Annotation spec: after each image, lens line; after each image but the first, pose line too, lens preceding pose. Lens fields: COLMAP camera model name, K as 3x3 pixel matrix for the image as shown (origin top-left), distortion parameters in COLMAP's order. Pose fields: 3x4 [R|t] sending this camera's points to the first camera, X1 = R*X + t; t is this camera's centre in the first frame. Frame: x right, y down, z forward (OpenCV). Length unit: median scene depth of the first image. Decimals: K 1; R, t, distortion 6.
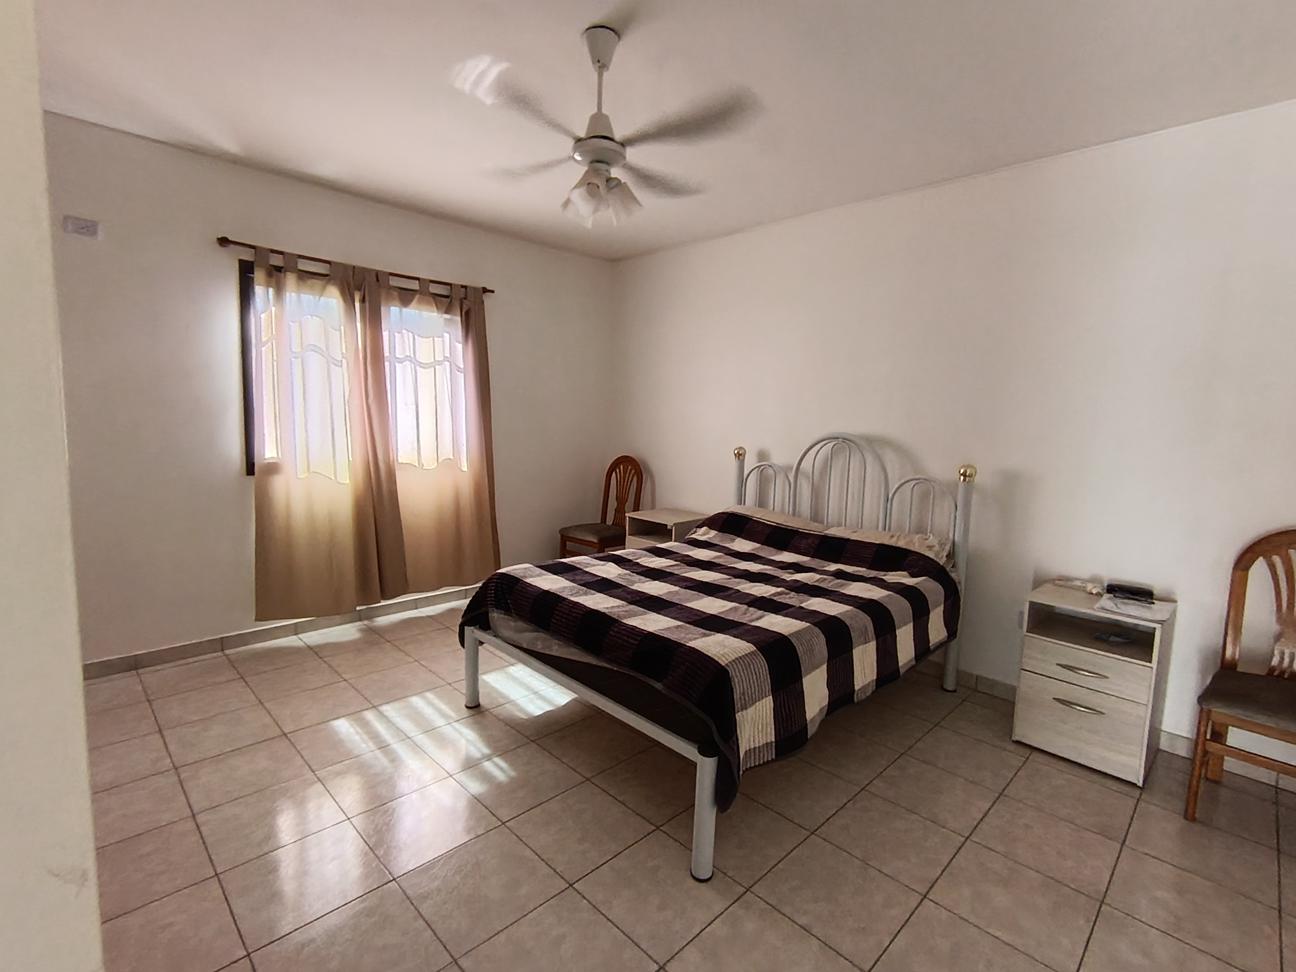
lens RADIAL K [[625.0, 0, 648.0], [0, 625.0, 486.0], [0, 0, 1]] dist [-0.001571, -0.000101]
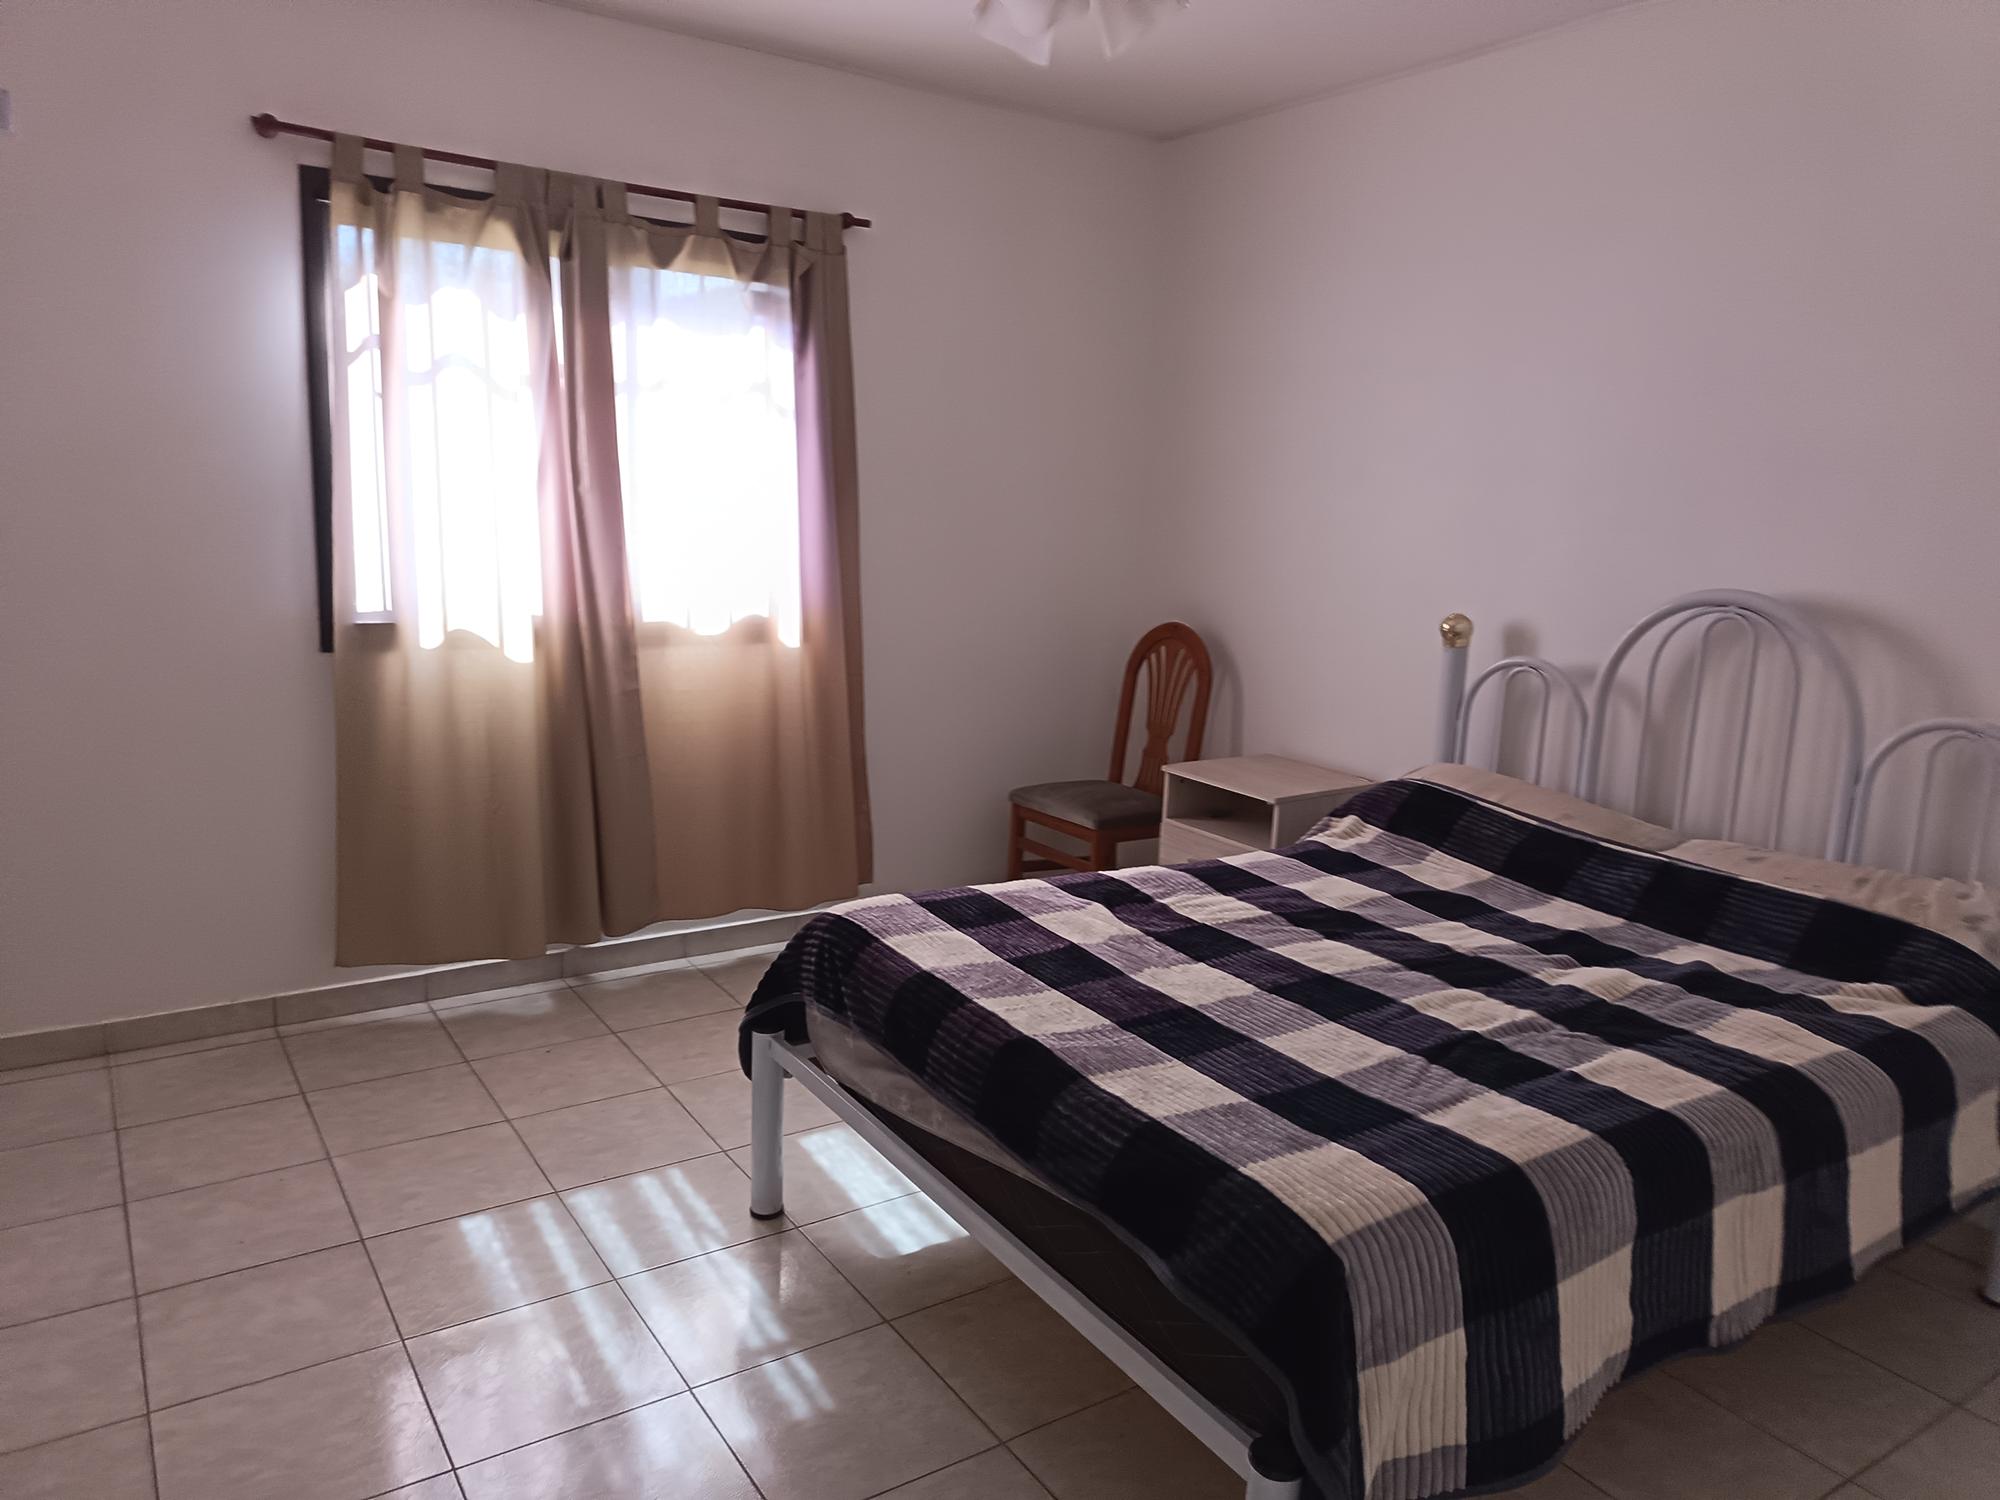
lens RADIAL K [[1410.0, 0, 1000.0], [0, 1410.0, 750.0], [0, 0, 1]] dist [0.038465, -0.054635]
pose [[0.981469, 0.045407, -0.186166, 0.045414], [-0.032829, 0.997000, 0.070098, -0.040771], [0.188790, -0.062687, 0.980015, 0.090950]]
